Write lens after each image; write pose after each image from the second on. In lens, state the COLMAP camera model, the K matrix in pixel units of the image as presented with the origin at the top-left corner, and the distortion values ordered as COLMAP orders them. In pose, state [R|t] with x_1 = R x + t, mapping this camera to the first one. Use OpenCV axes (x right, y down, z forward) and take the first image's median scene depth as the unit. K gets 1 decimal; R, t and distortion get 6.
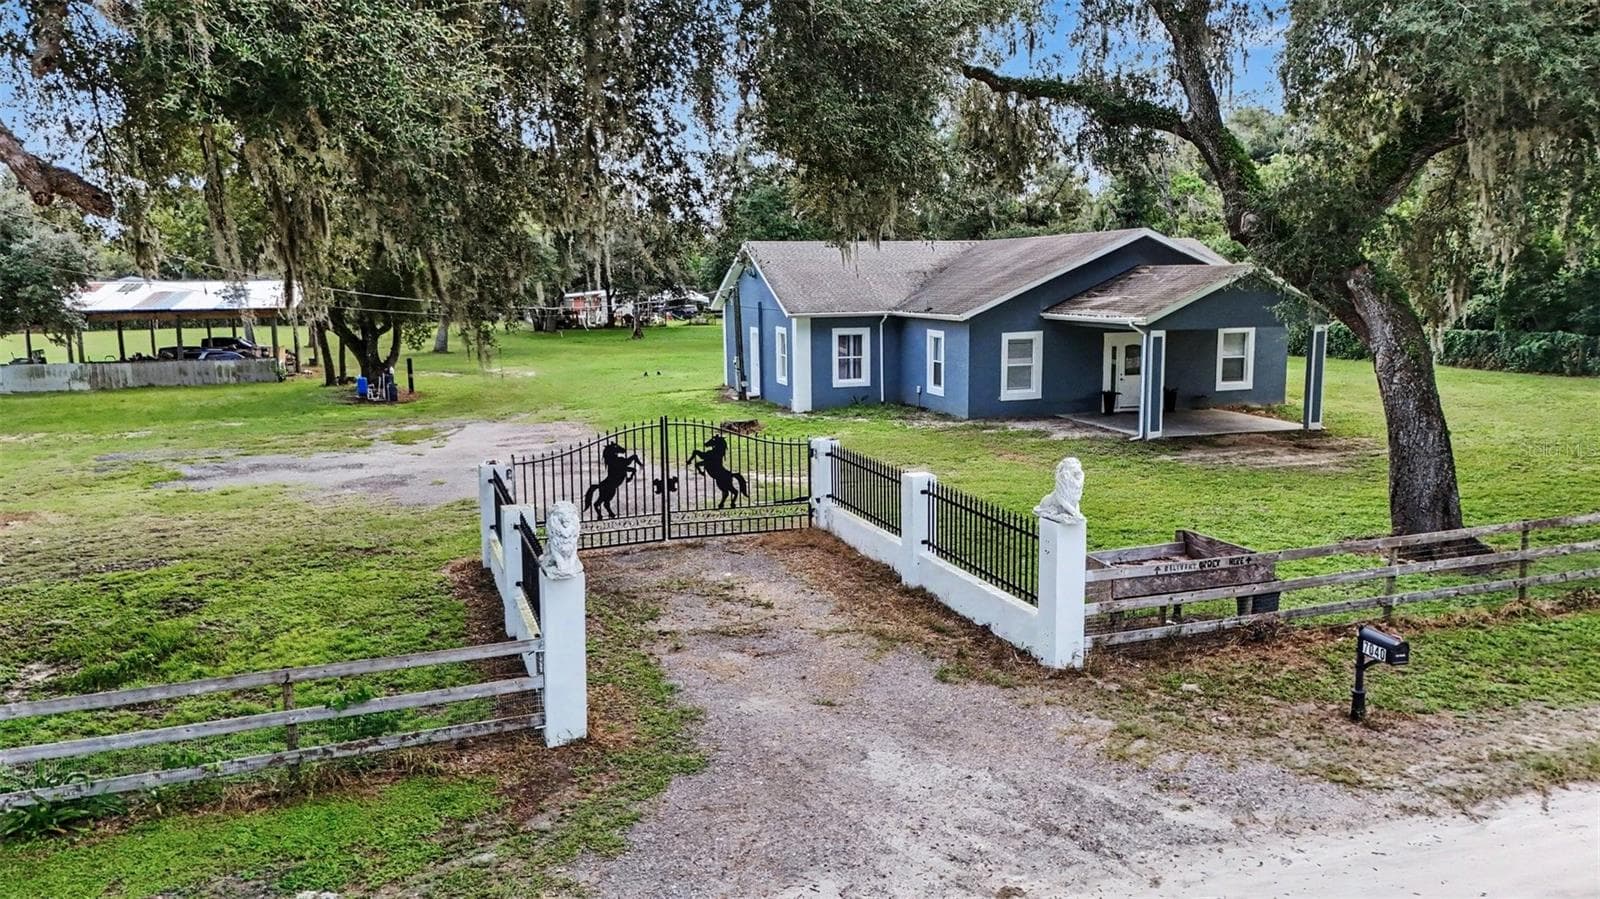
lens RADIAL K [[1210.9, 0, 800.0], [0, 1210.9, 449.5], [0, 0, 1]] dist [0.107121, -0.119235]
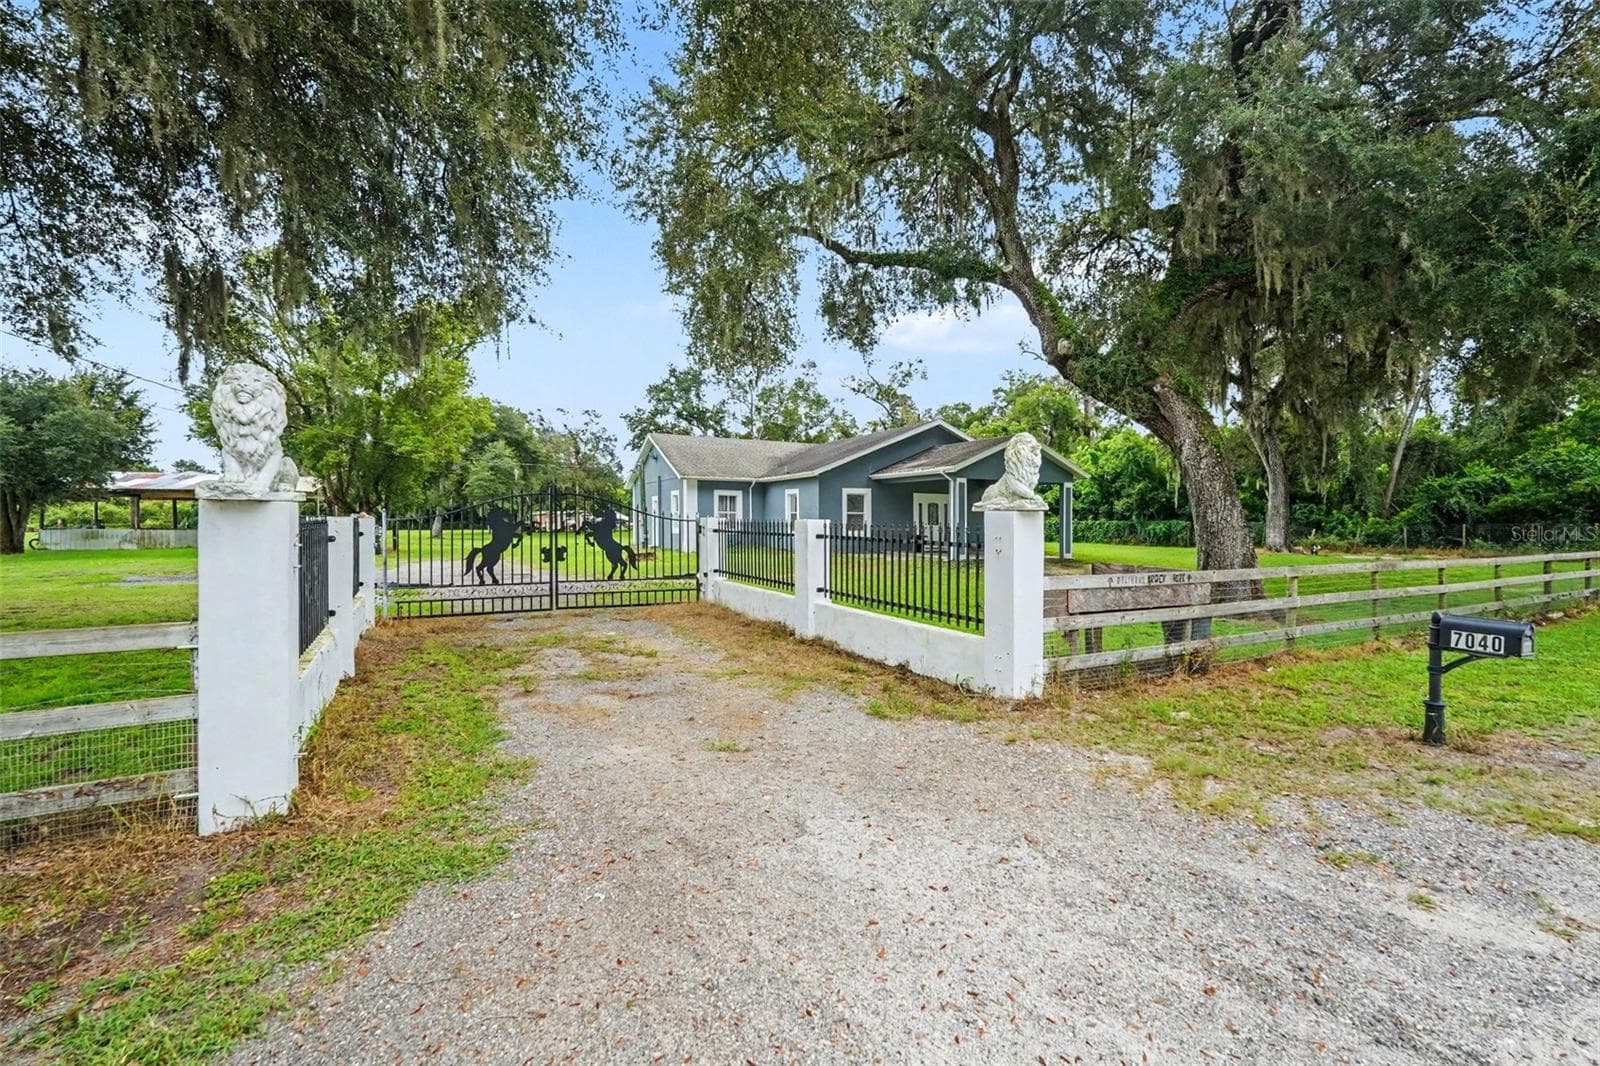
lens RADIAL K [[733.5, 0, 780.7], [0, 733.5, 527.1], [0, 0, 1]] dist [-0.019559, 0.019327]
pose [[0.992301, 0.007337, 0.123633, 0.000700], [0.009768, 0.990497, -0.137184, 0.094938], [-0.123465, 0.137336, 0.982800, 0.385847]]
